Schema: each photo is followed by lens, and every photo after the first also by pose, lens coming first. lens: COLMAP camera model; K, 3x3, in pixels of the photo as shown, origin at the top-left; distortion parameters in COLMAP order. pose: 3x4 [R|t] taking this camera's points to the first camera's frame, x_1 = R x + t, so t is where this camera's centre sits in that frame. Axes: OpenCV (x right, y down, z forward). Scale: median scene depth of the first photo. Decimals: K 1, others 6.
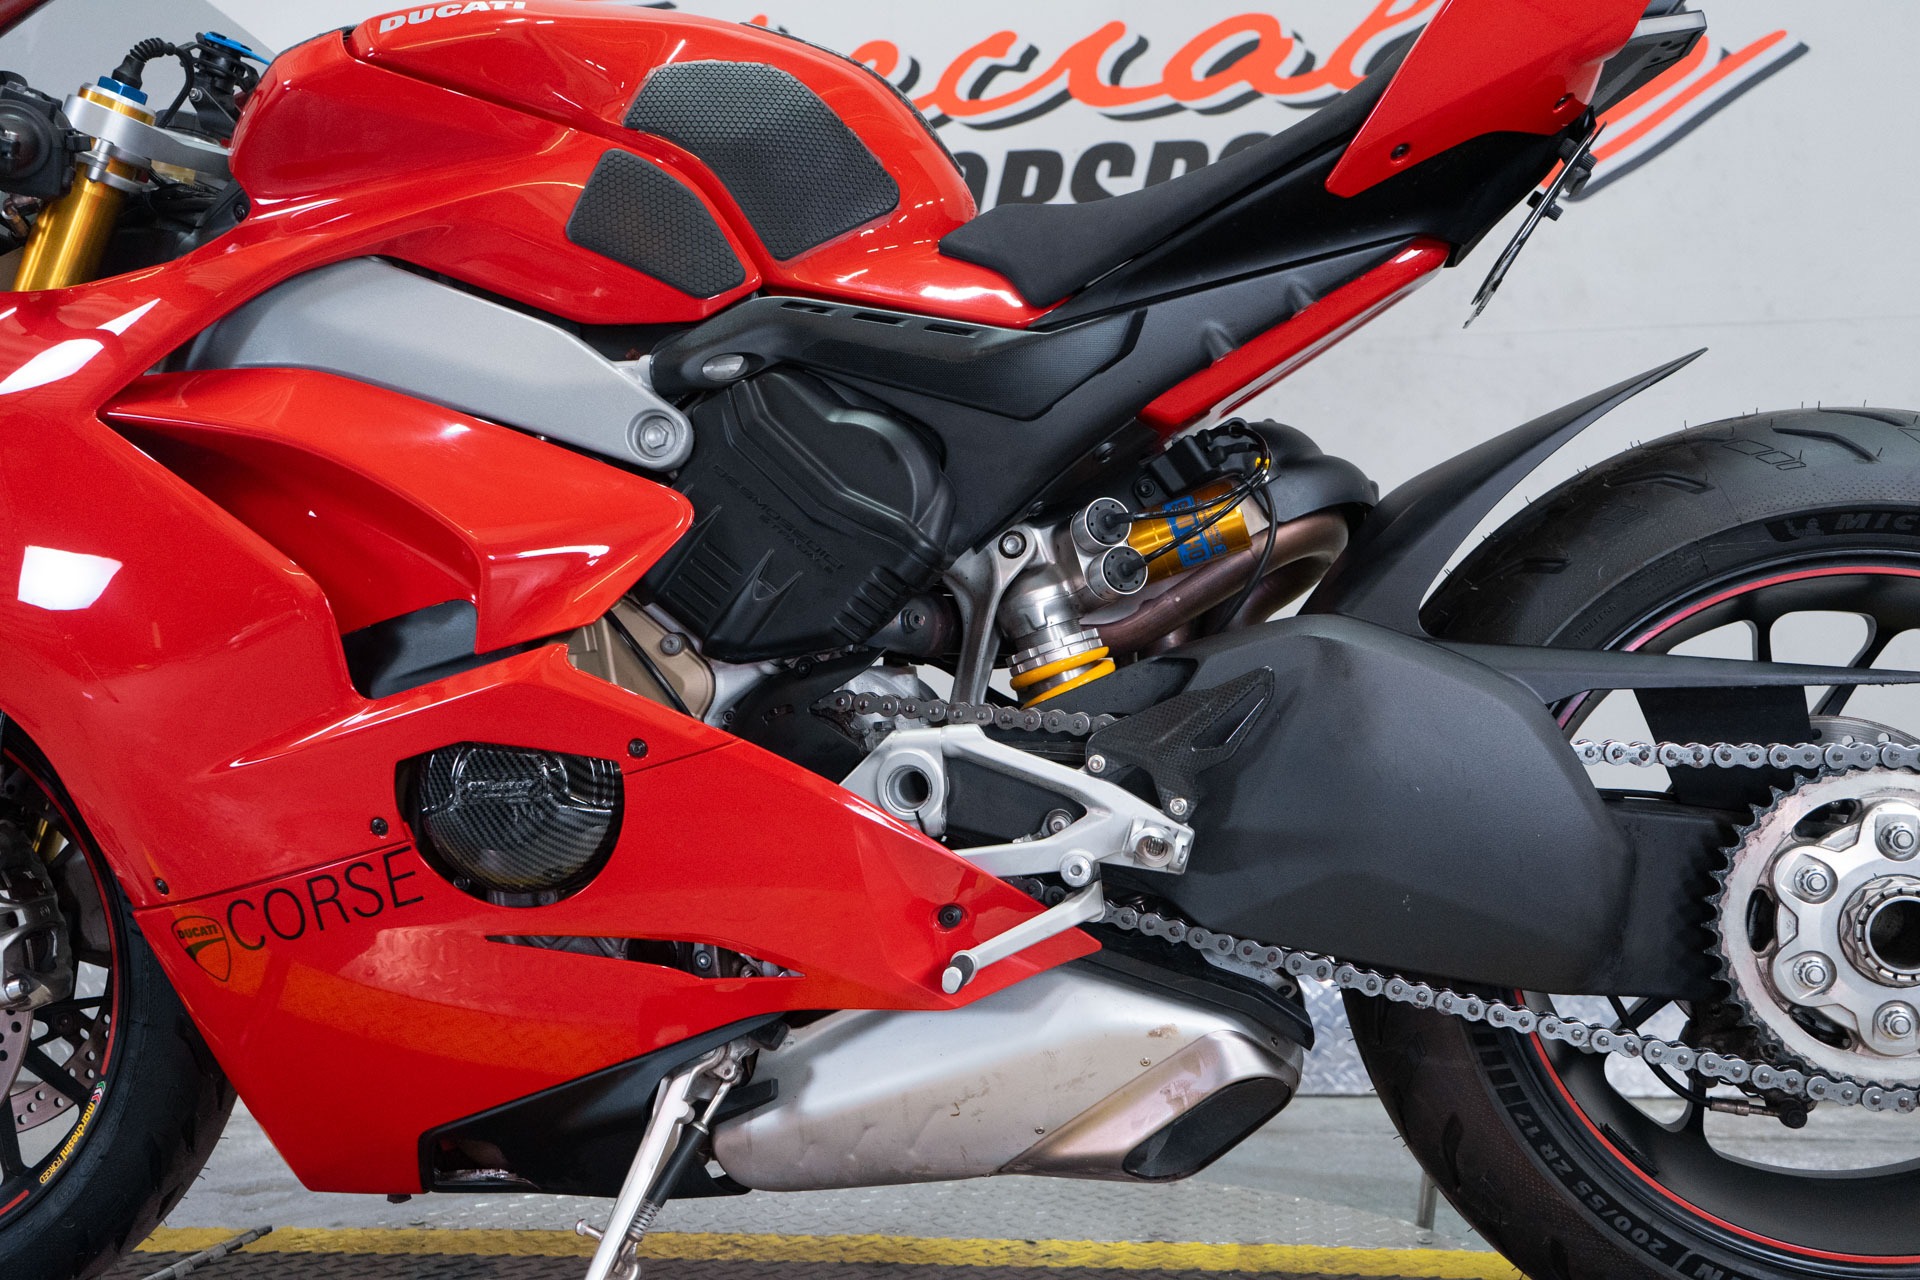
lens RADIAL K [[1807.2, 0, 975.8], [0, 1807.2, 653.0], [0, 0, 1]] dist [-0.002043, 0.000000]
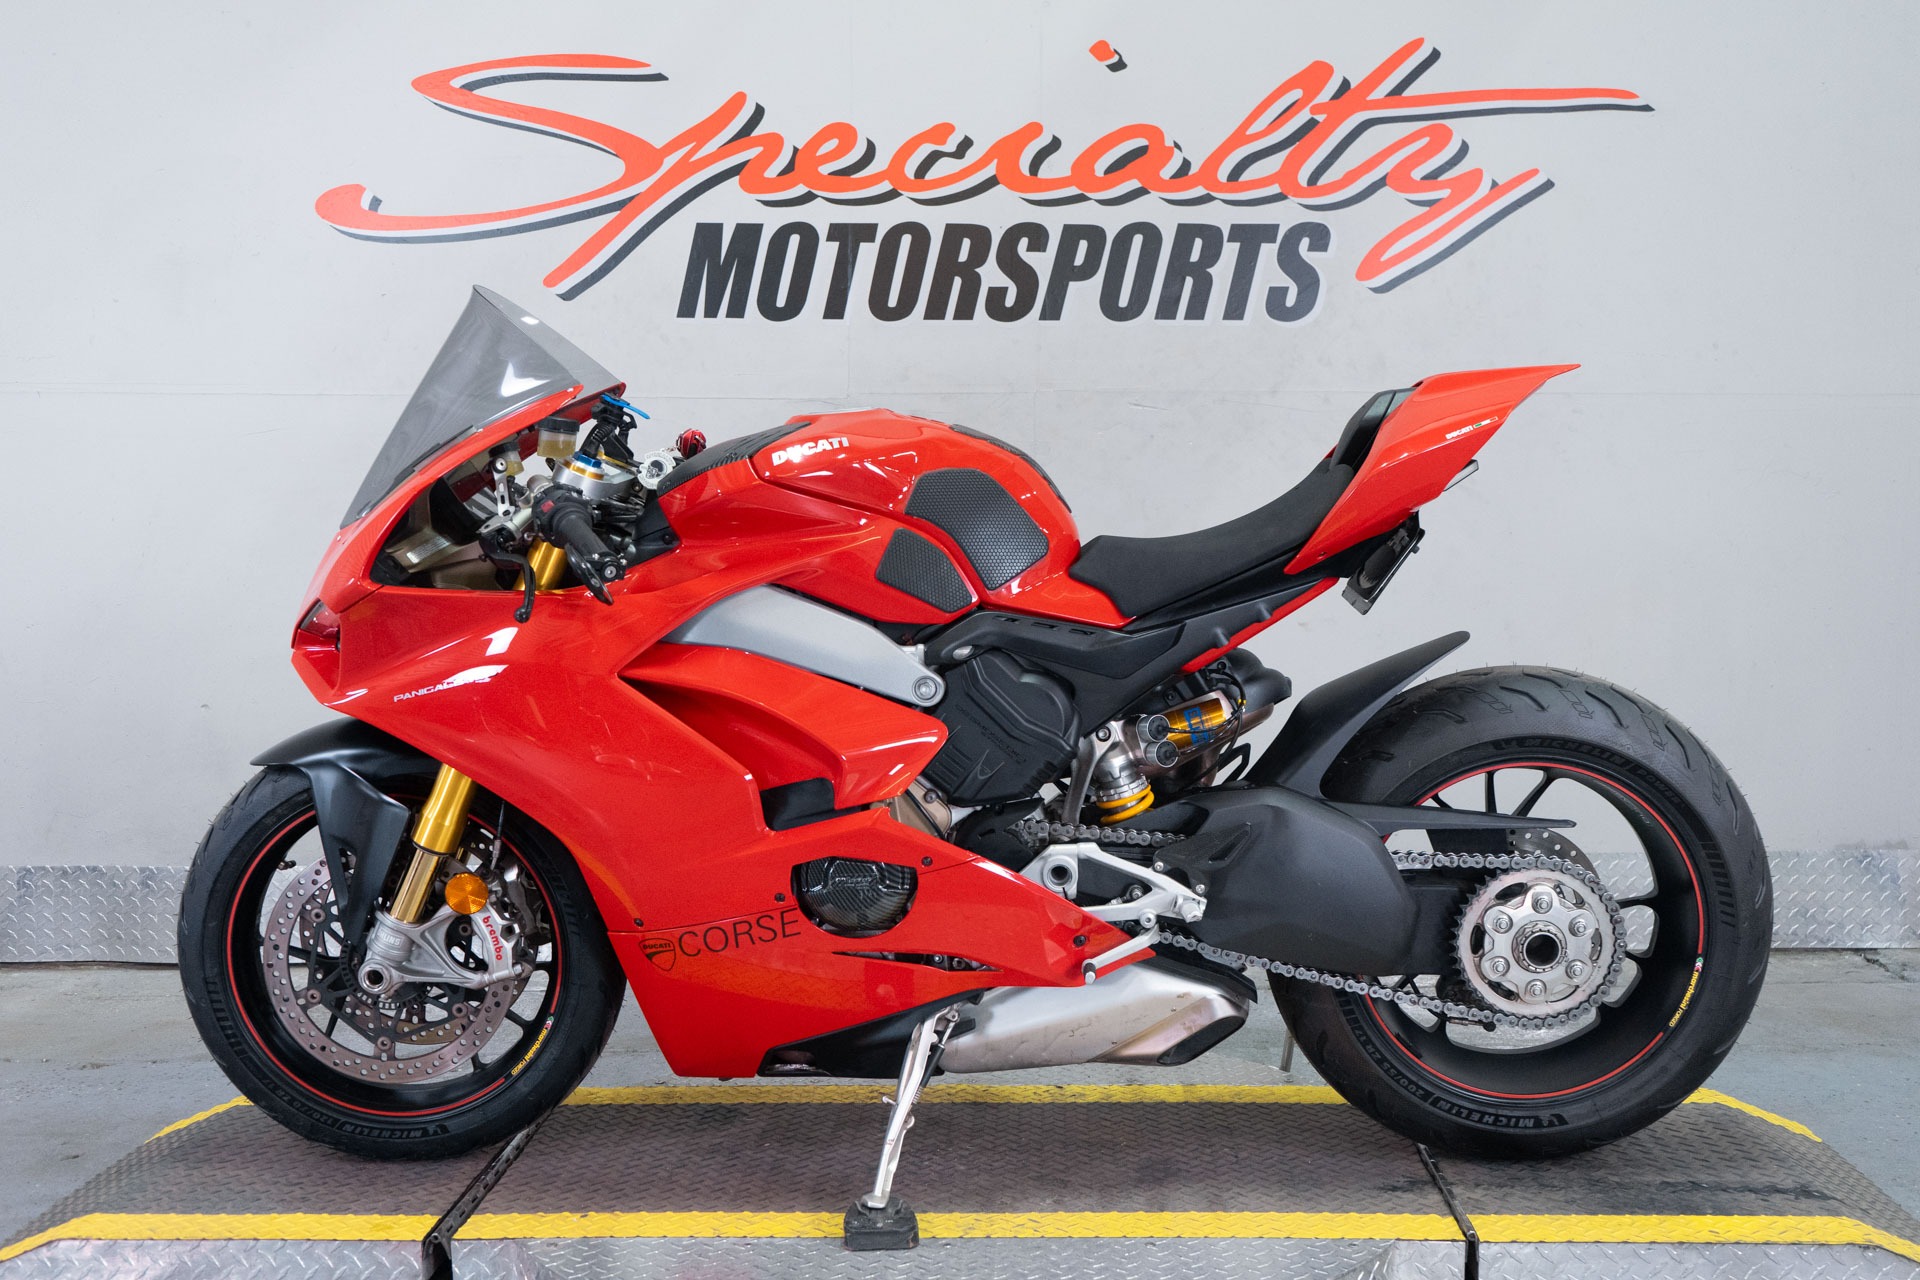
lens RADIAL K [[2061.1, 0, 949.8], [0, 2061.1, 642.5], [0, 0, 1]] dist [0.005800, 0.000000]
pose [[0.988876, 0.000013, 0.148745, -0.459473], [-0.021268, 0.989738, 0.141302, -0.459065], [-0.147217, -0.142894, 0.978728, -1.049318]]
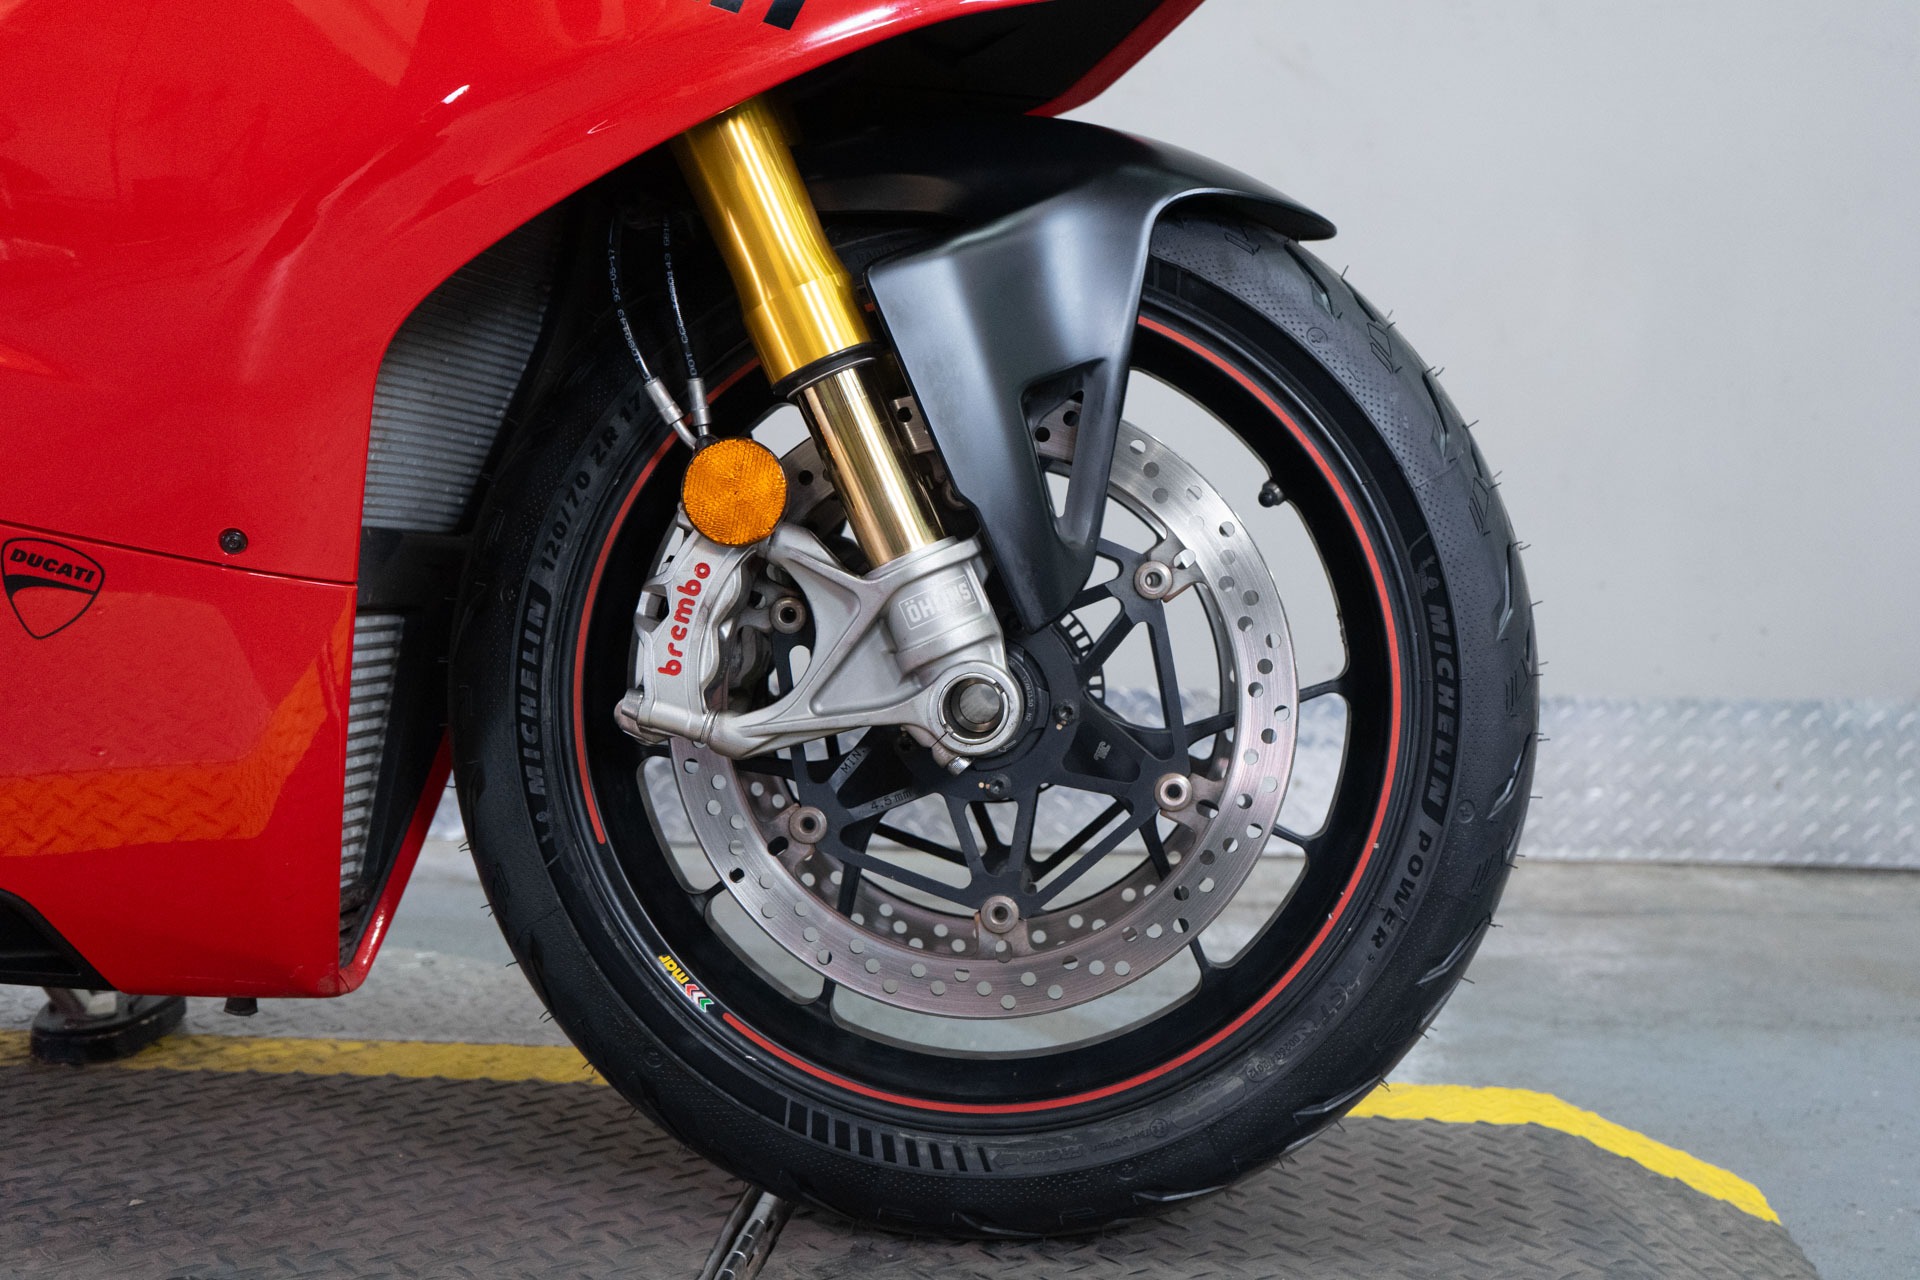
lens RADIAL K [[2208.0, 0, 950.6], [0, 2208.0, 655.0], [0, 0, 1]] dist [-0.001625, 0.000000]
pose [[0.995227, 0.024624, 0.094432, 0.369921], [-0.040808, 0.983989, 0.173496, -0.041294], [-0.088648, -0.176521, 0.980297, 0.022087]]
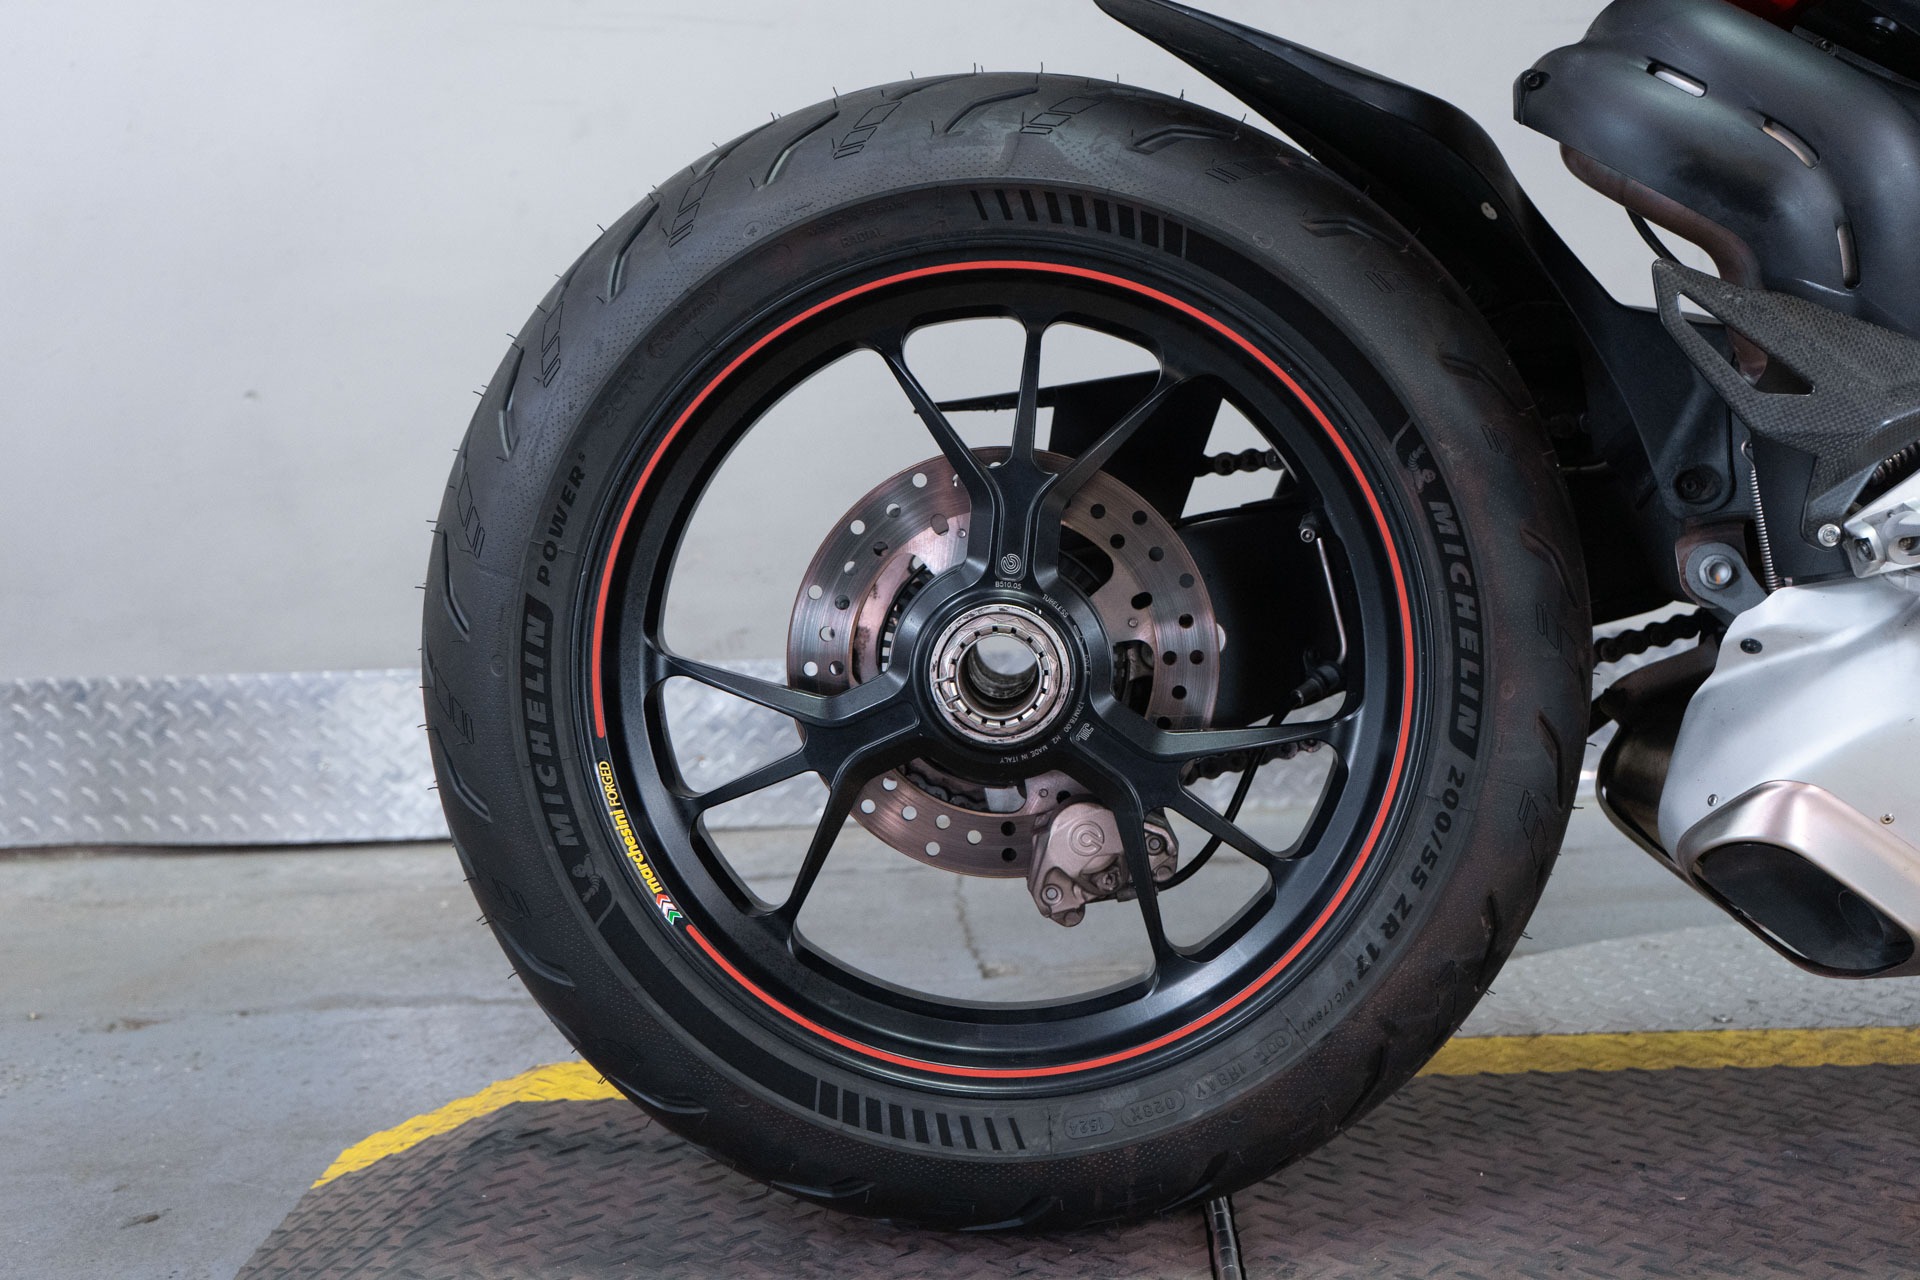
lens RADIAL K [[2377.0, 0, 922.7], [0, 2377.0, 653.9], [0, 0, 1]] dist [0.049225, 0.000000]
pose [[0.989226, -0.031066, 0.143061, -0.882568], [0.002161, 0.980217, 0.197915, -0.044058], [-0.146379, -0.195473, 0.969723, 0.154040]]
